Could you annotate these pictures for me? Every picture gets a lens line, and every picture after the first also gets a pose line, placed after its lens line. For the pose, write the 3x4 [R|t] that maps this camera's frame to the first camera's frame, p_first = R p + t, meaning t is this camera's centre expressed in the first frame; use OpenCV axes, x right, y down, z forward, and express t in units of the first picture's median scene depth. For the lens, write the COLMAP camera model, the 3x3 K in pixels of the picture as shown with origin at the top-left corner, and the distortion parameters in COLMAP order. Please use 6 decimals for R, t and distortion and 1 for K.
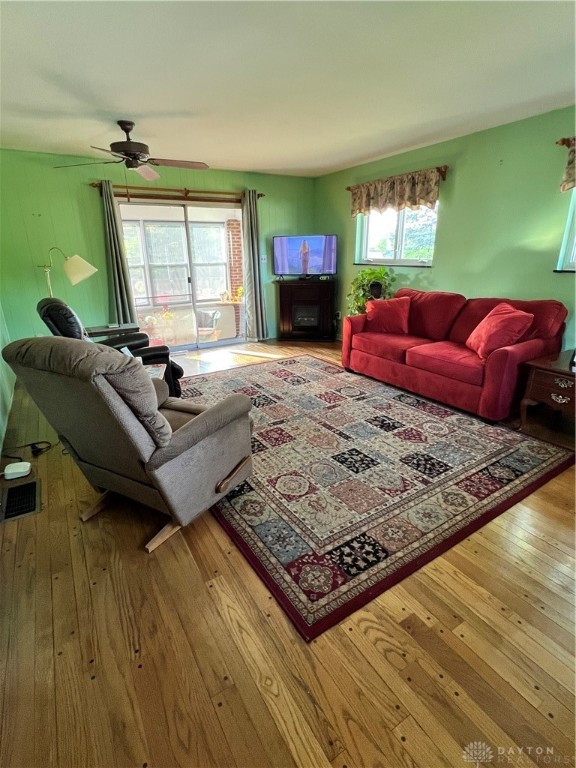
lens RADIAL K [[379.8, 0, 287.8], [0, 379.8, 381.0], [0, 0, 1]] dist [0.001264, -0.000154]
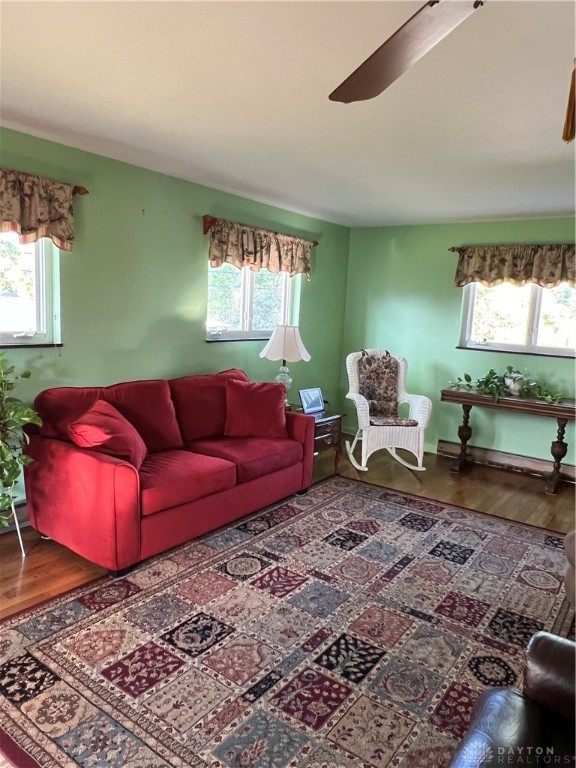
lens RADIAL K [[523.3, 0, 288.2], [0, 523.3, 387.2], [0, 0, 1]] dist [-0.002532, -0.001733]
pose [[-0.358179, -0.149630, 0.921585, -0.623184], [0.258469, 0.932605, 0.251875, -0.463216], [-0.897163, 0.328418, -0.295365, 1.250619]]
